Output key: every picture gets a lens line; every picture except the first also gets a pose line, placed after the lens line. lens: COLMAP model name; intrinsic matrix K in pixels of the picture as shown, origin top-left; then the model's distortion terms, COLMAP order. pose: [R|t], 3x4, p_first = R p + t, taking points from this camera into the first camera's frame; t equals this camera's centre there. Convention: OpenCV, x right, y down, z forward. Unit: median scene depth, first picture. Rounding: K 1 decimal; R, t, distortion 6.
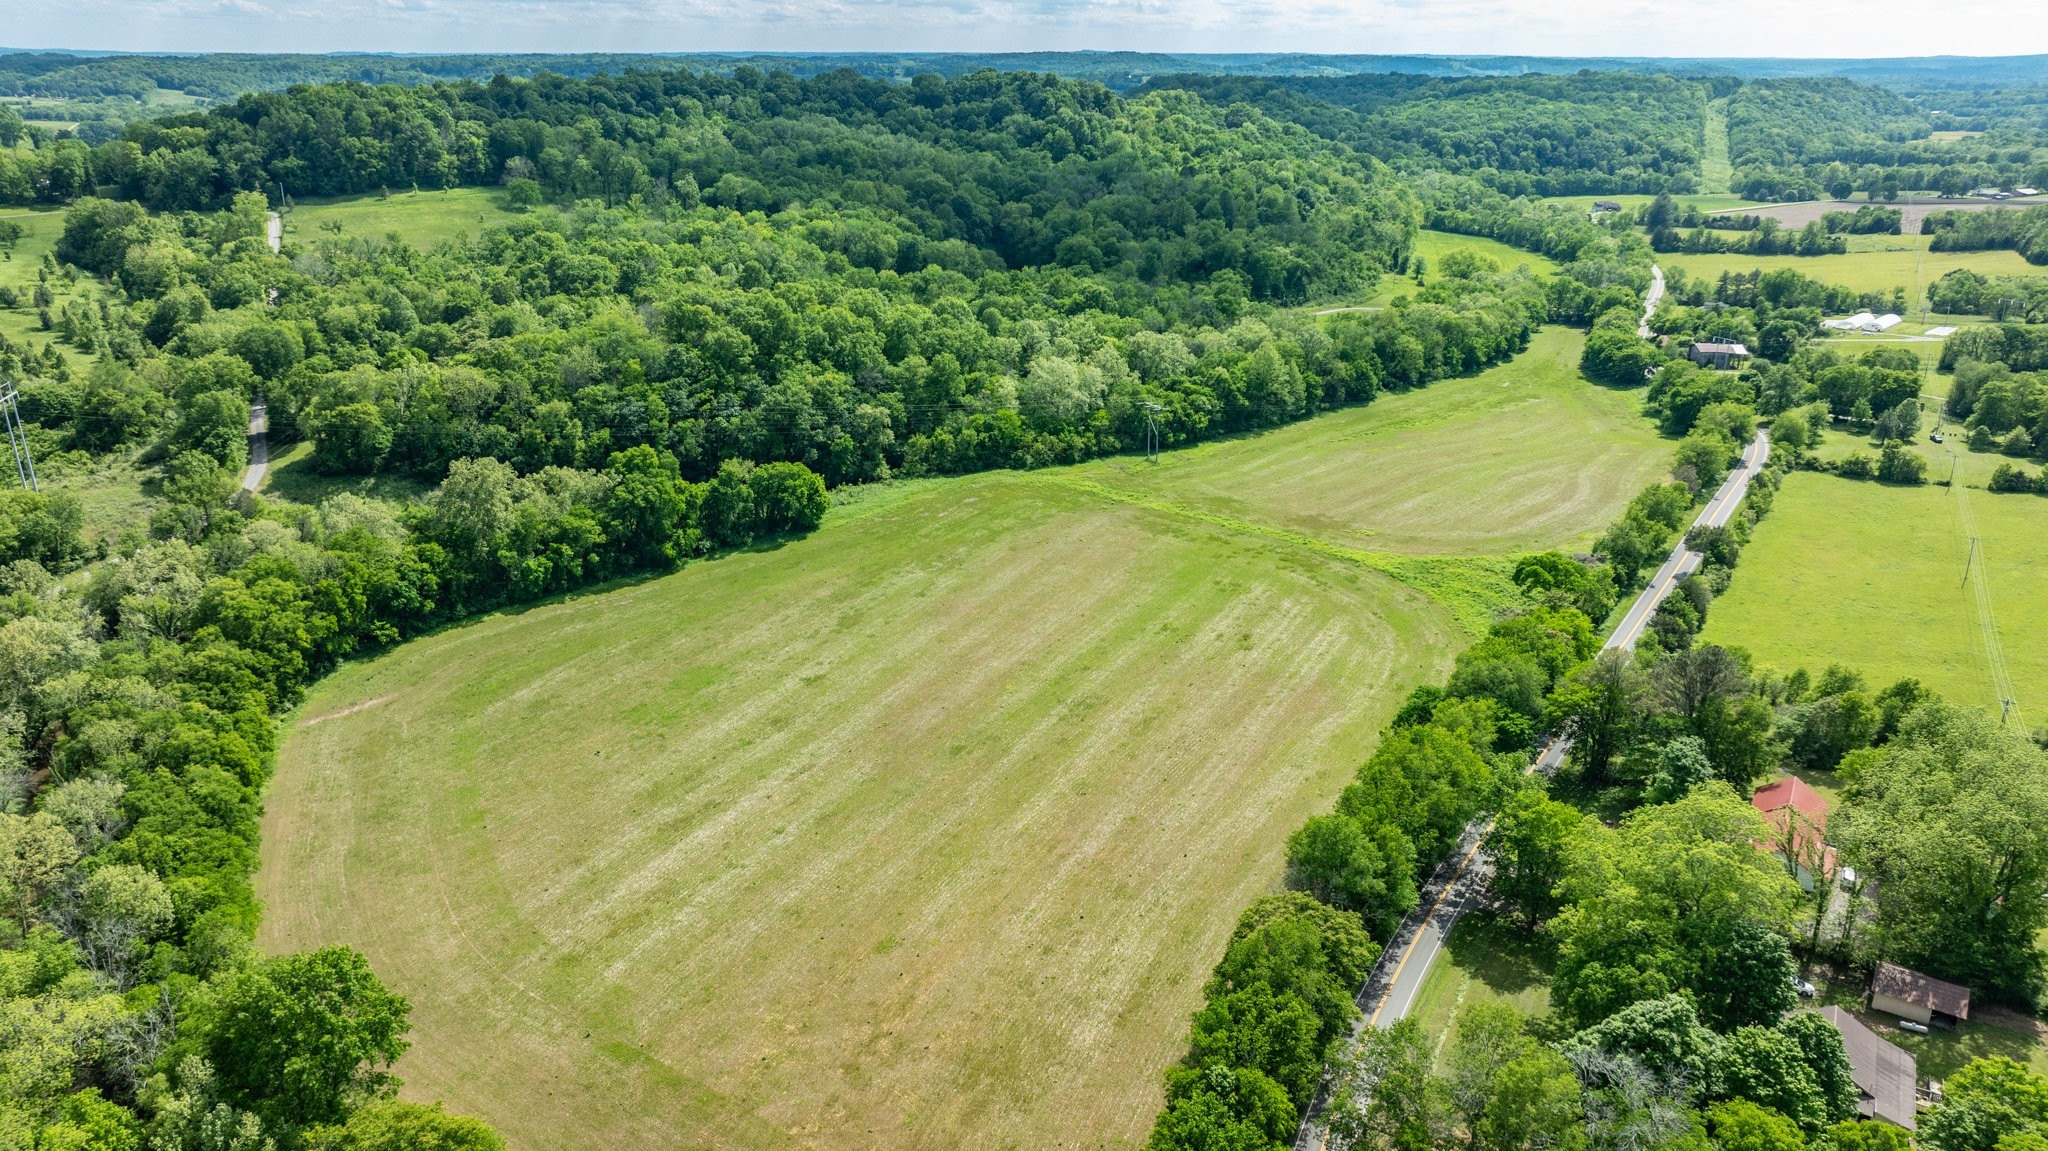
lens RADIAL K [[1444.2, 0, 1033.3], [0, 1444.2, 582.0], [0, 0, 1]] dist [-0.032137, 0.030788]
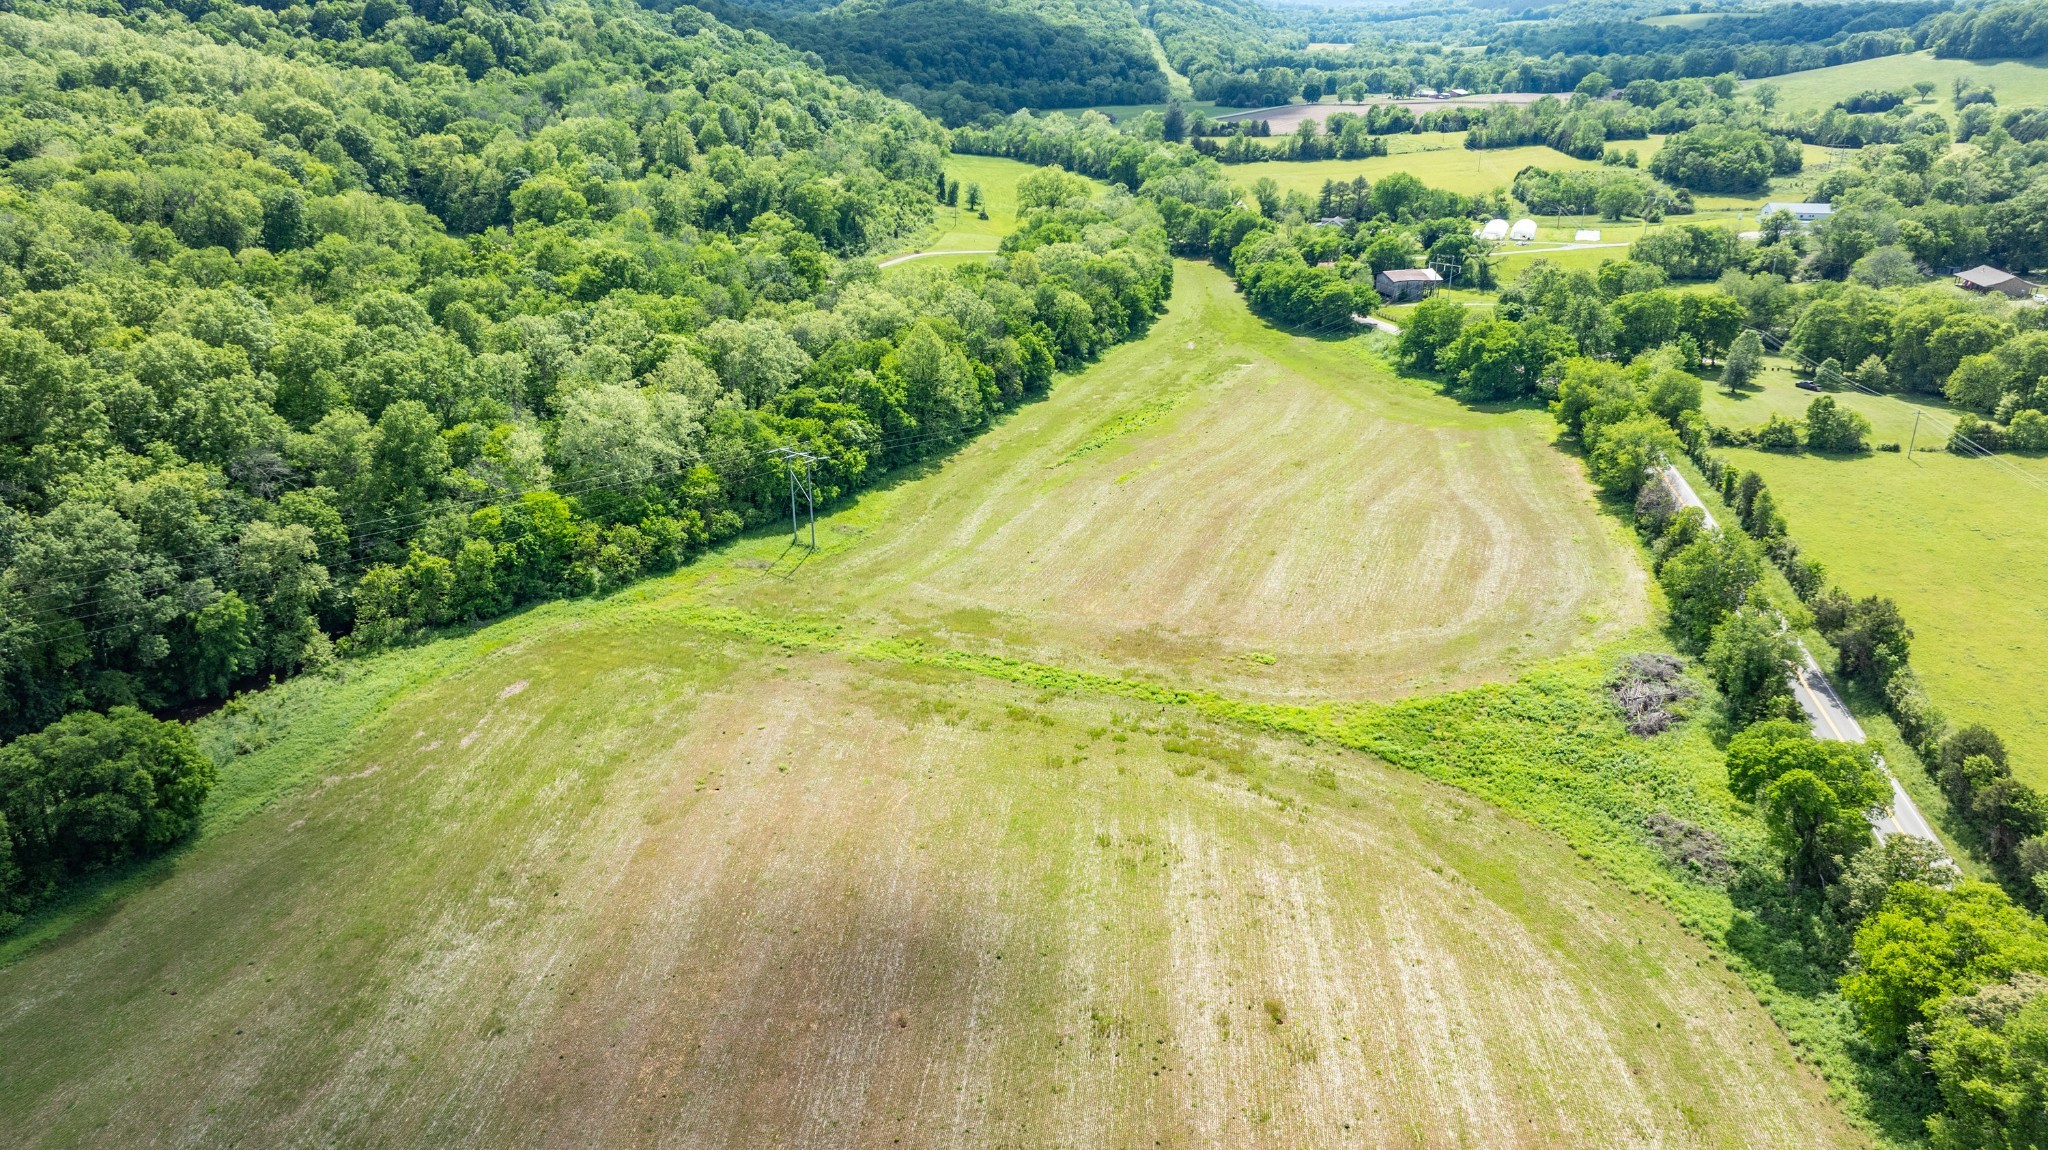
lens RADIAL K [[1444.2, 0, 1033.0], [0, 1444.2, 571.0], [0, 0, 1]] dist [-0.032137, 0.030788]
pose [[0.919659, -0.147266, 0.364060, -0.048039], [0.134102, 0.989068, 0.061329, -0.093970], [-0.369112, -0.007581, 0.929354, 0.397707]]
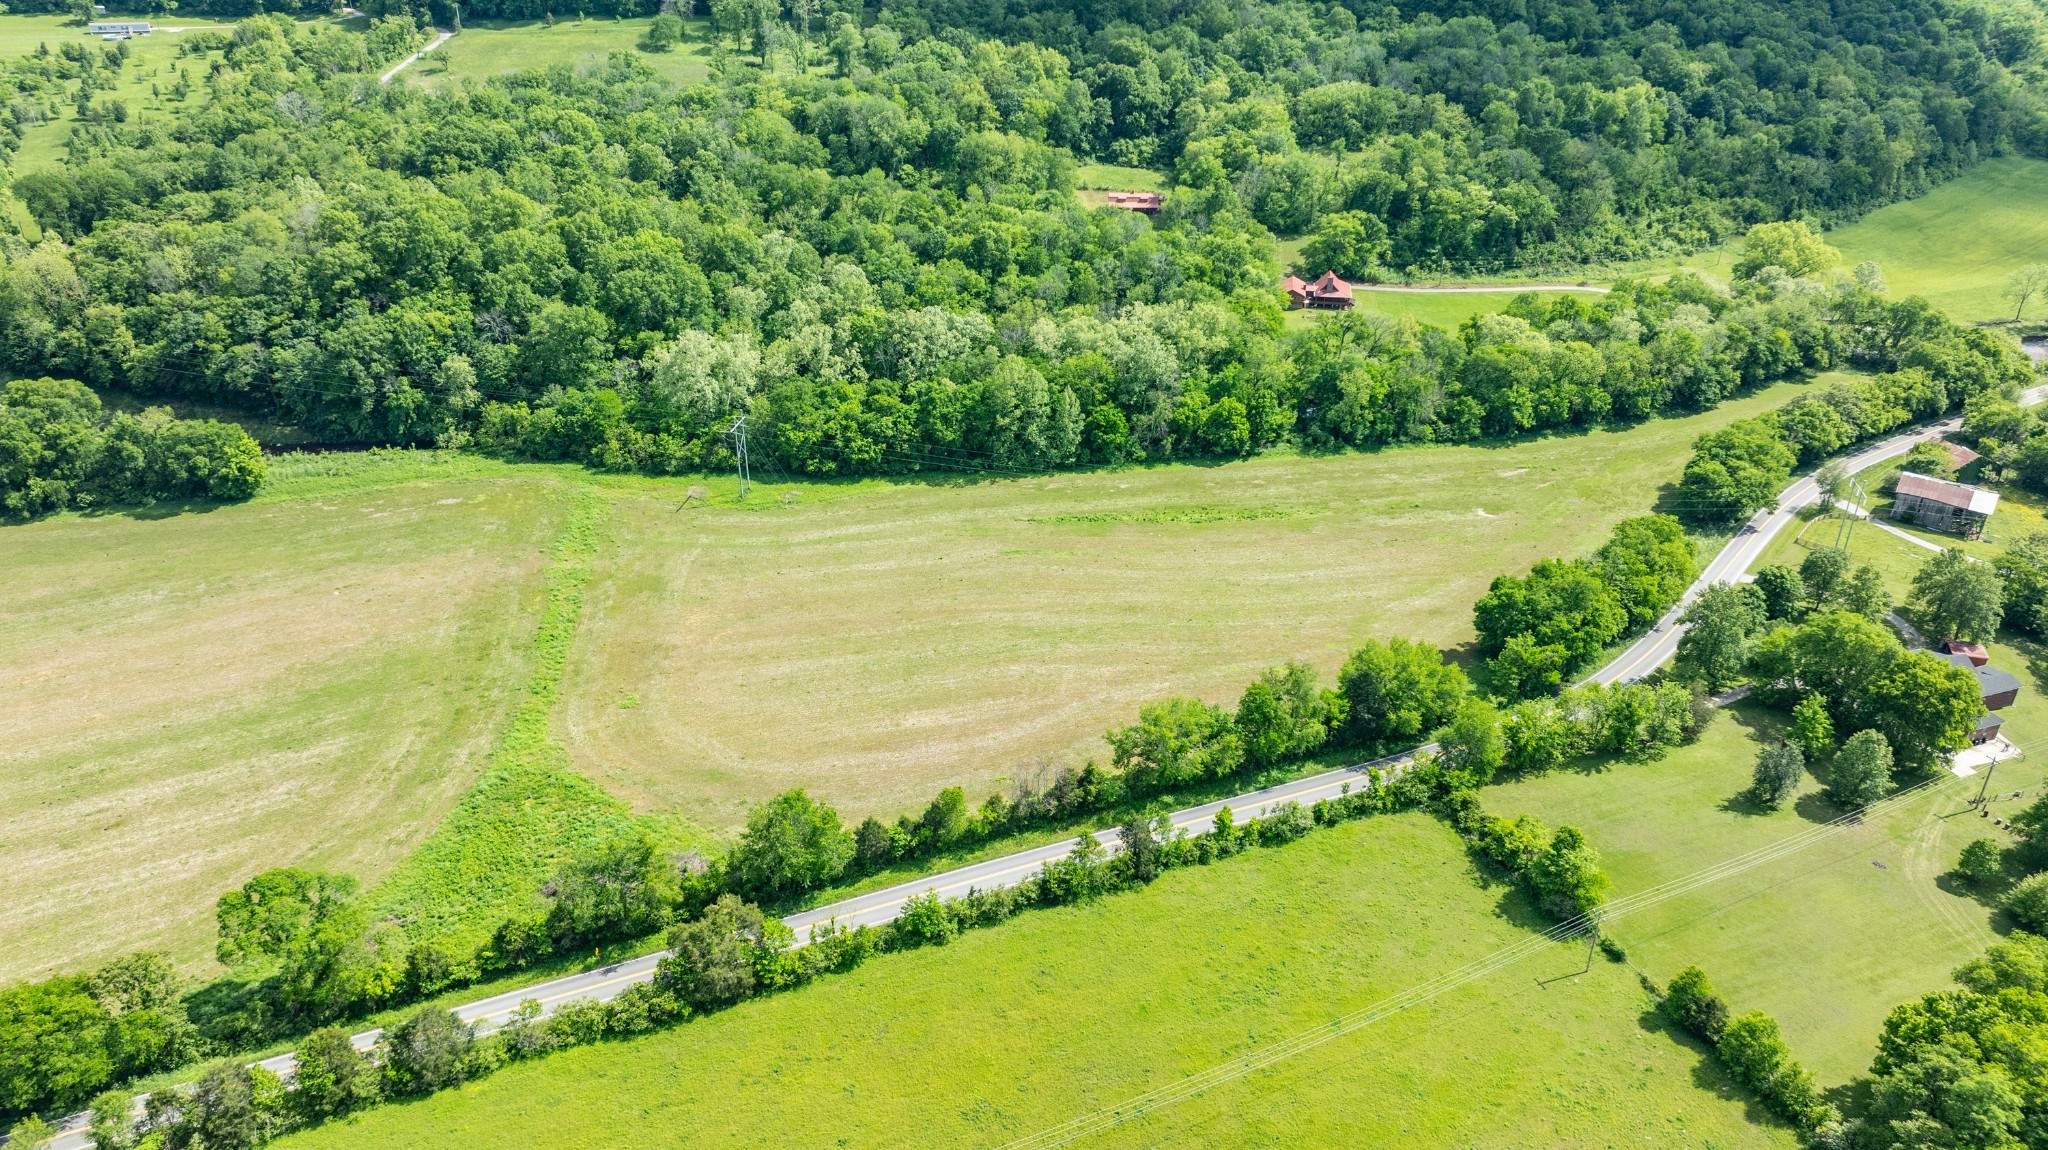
lens RADIAL K [[1444.2, 0, 1029.8], [0, 1444.2, 573.1], [0, 0, 1]] dist [-0.032137, 0.030788]
pose [[0.833870, 0.259033, -0.487404, 0.570186], [-0.193116, 0.964147, 0.182010, -0.204484], [0.517075, -0.057647, 0.853996, 0.415682]]
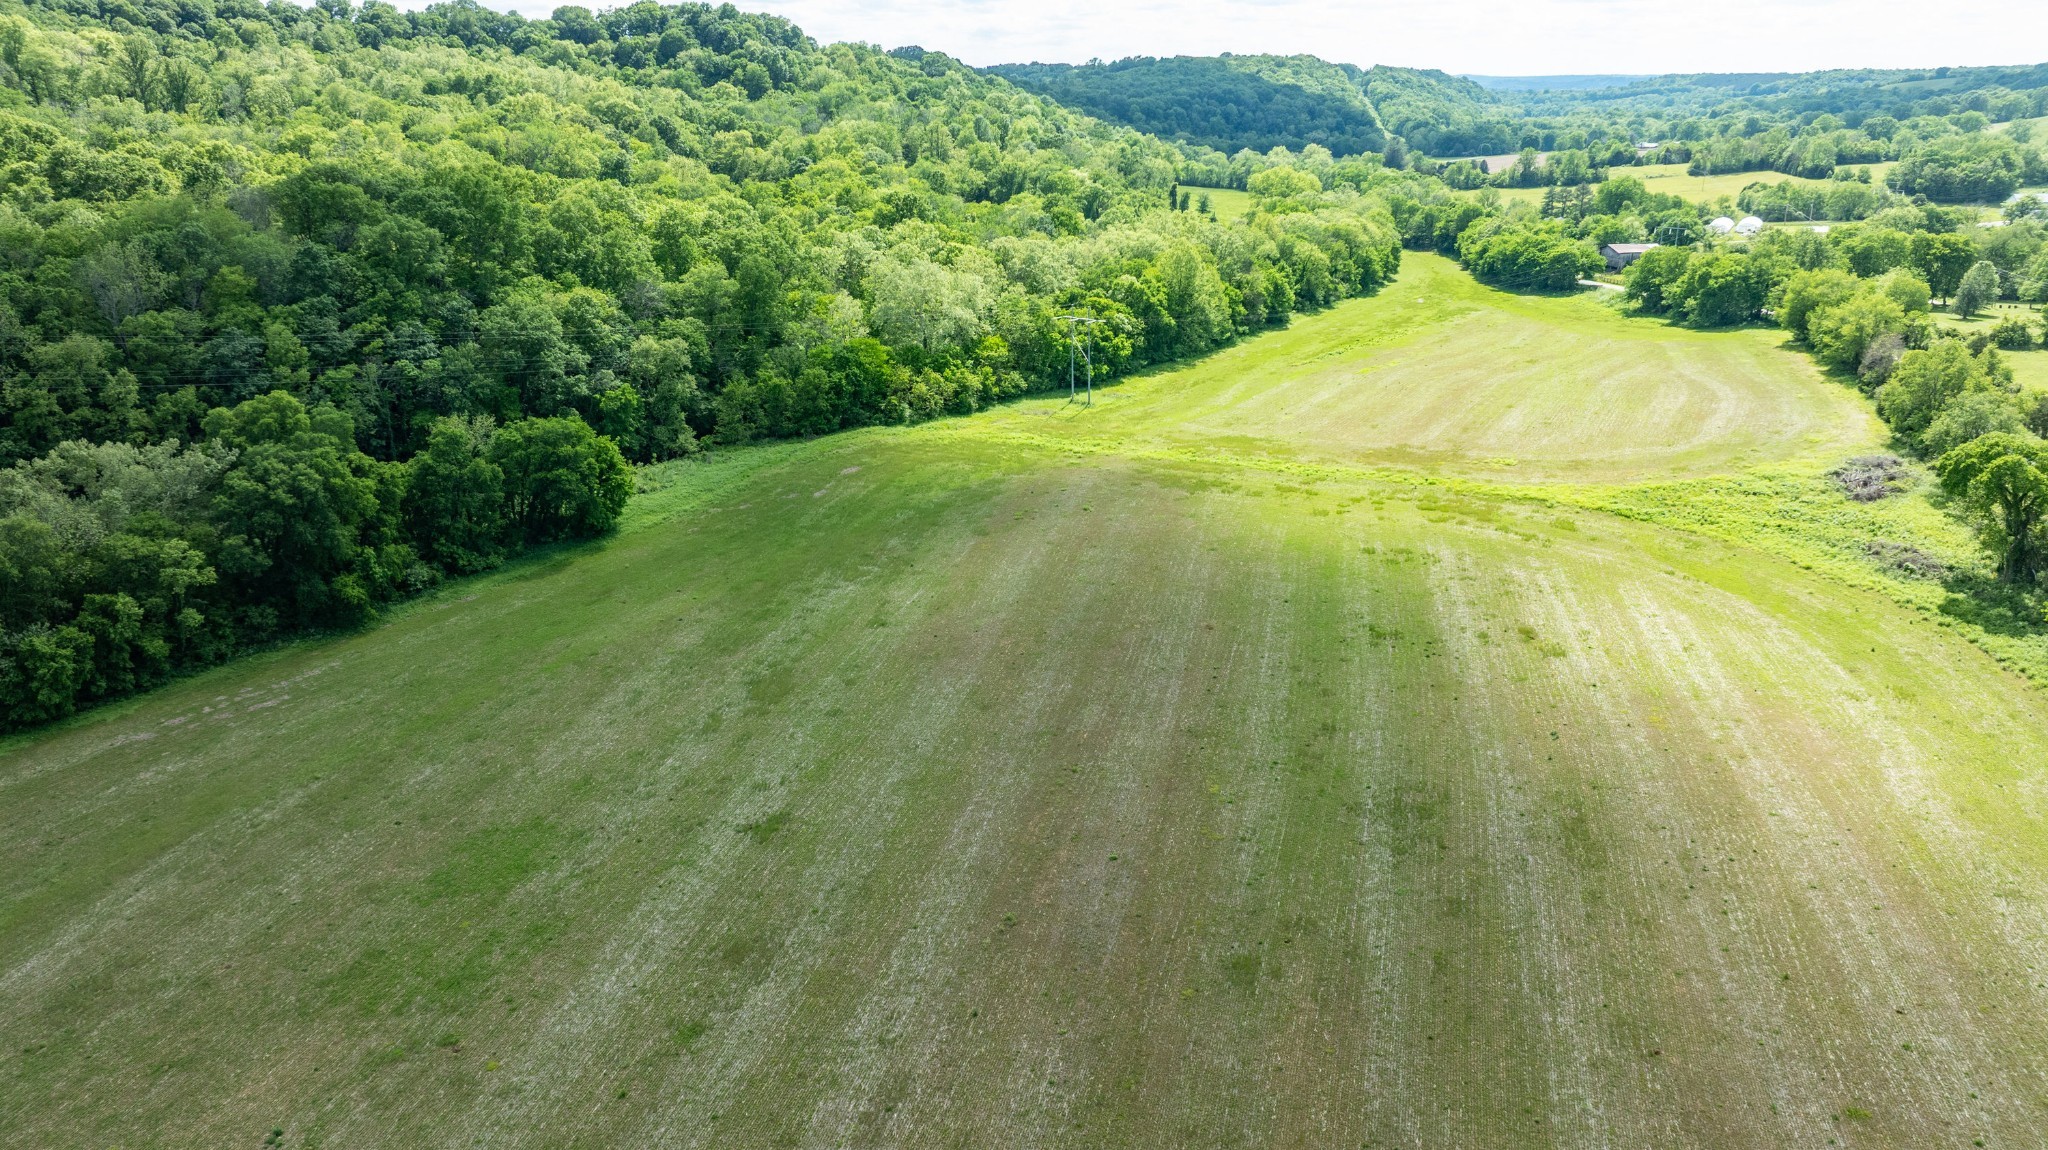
lens RADIAL K [[1444.2, 0, 1033.3], [0, 1444.2, 574.8], [0, 0, 1]] dist [-0.032137, 0.030788]
pose [[0.964166, -0.094906, 0.247742, -0.110978], [0.100853, 0.994836, -0.011395, 0.002180], [-0.245381, 0.035972, 0.968759, 0.342499]]
